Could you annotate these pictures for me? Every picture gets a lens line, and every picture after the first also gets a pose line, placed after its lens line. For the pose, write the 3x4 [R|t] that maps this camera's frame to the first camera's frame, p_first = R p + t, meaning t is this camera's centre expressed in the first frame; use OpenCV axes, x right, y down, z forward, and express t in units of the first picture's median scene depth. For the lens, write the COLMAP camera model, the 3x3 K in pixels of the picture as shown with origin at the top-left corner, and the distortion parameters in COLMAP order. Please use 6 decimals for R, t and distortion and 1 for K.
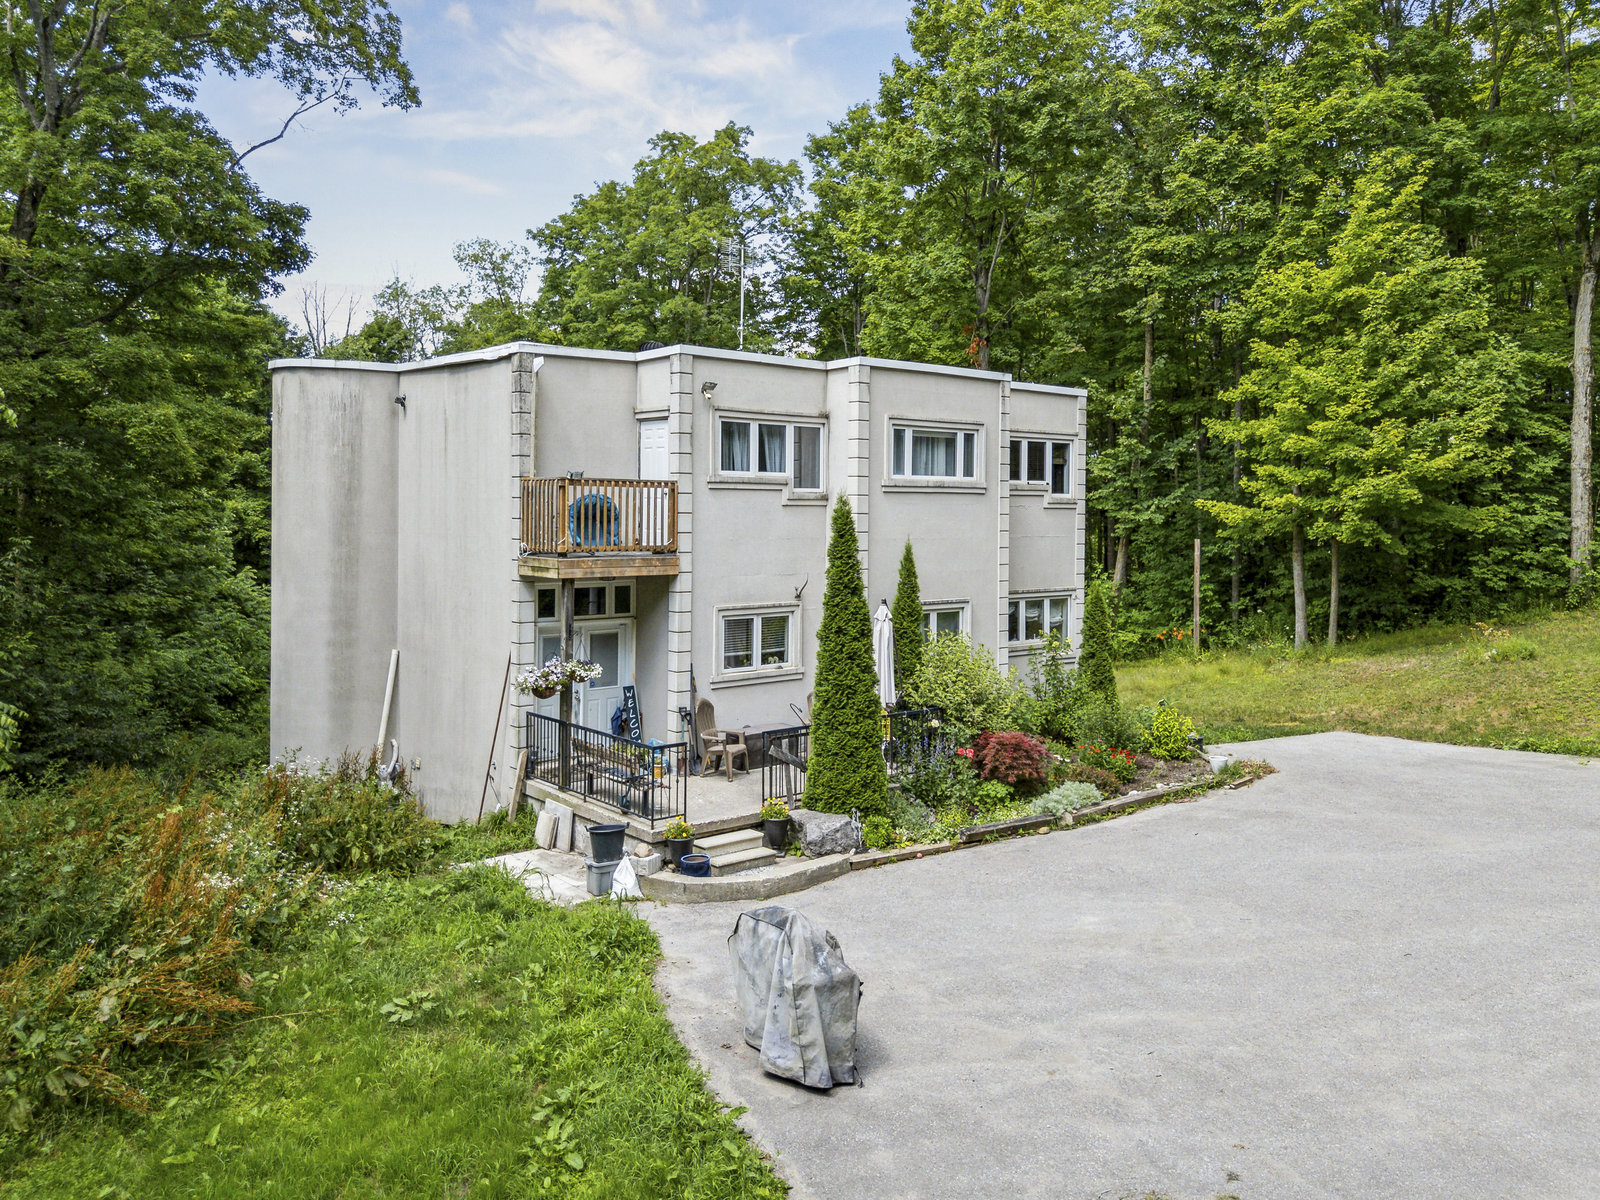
lens RADIAL K [[1294.3, 0, 800.0], [0, 1294.3, 600.0], [0, 0, 1]] dist [0.007679, 0.000765]
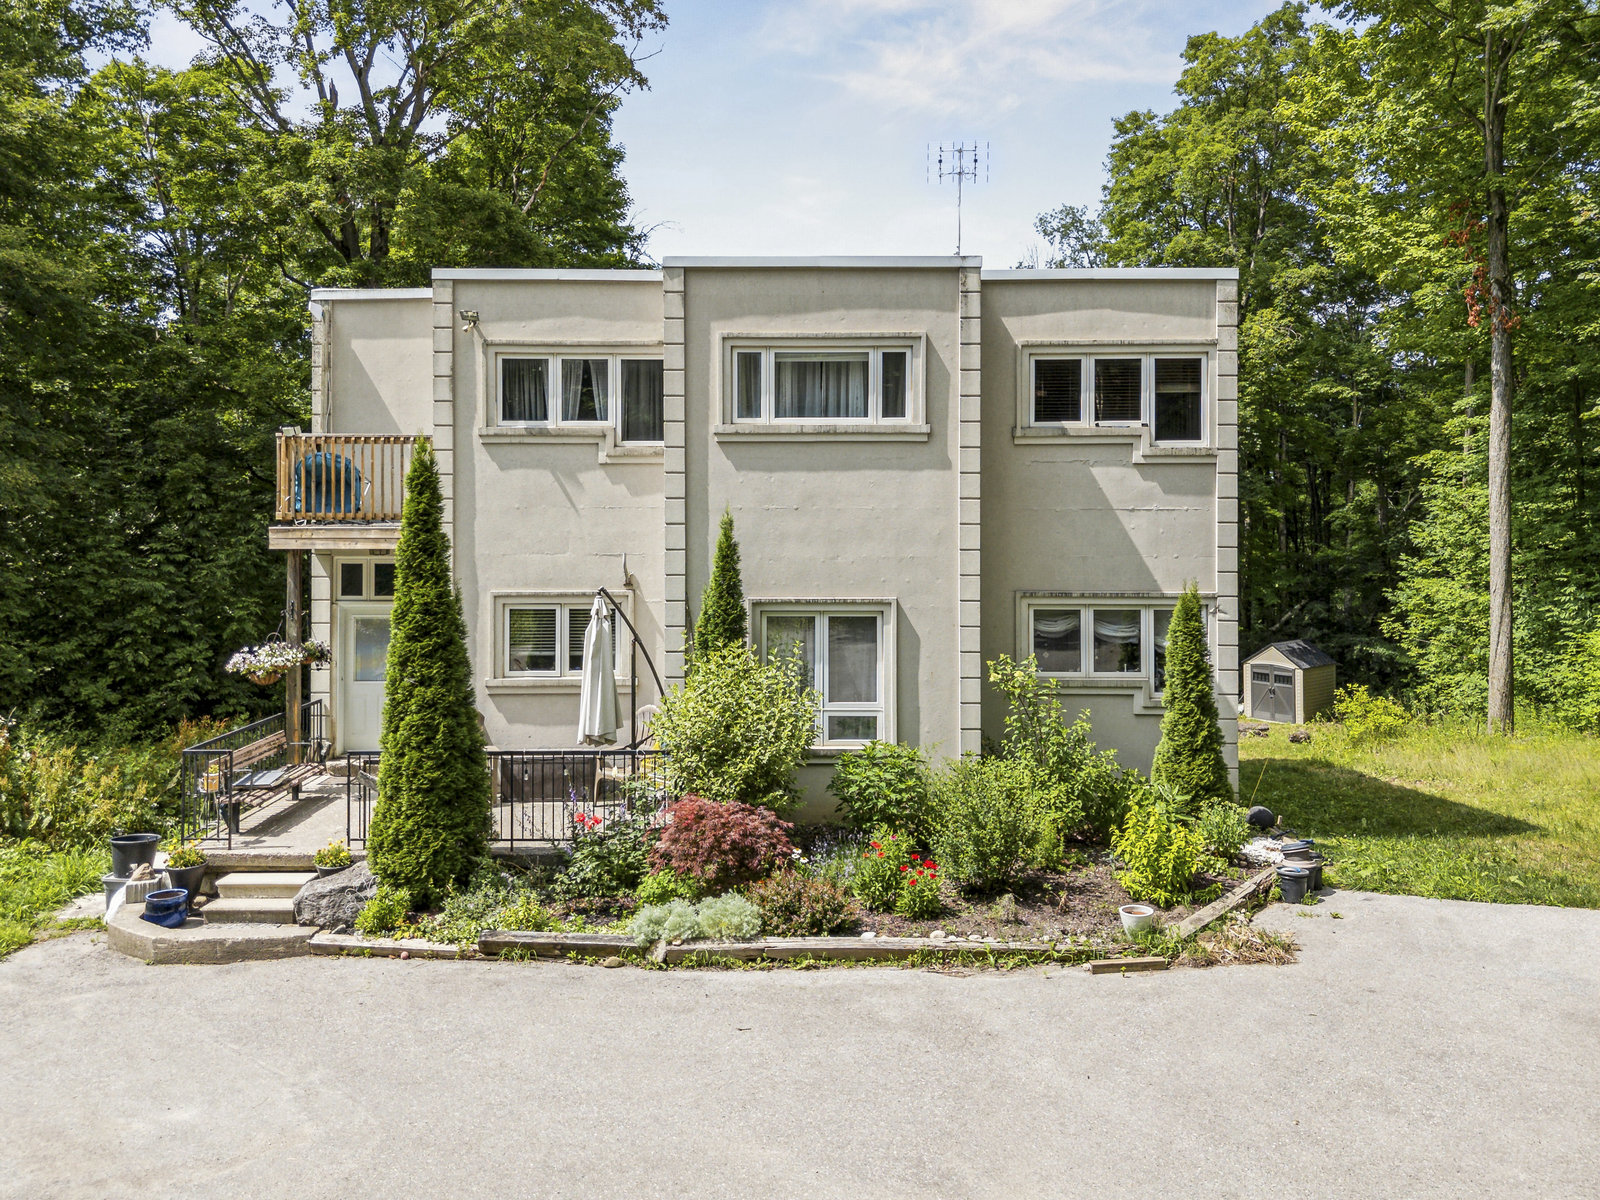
lens RADIAL K [[1278.7, 0, 798.4], [0, 1278.7, 563.4], [0, 0, 1]] dist [0.026425, -0.011816]
pose [[0.747030, 0.019444, -0.664505, 0.583351], [-0.039944, 0.999079, -0.015671, -0.007425], [0.663589, 0.038249, 0.747119, 0.516201]]
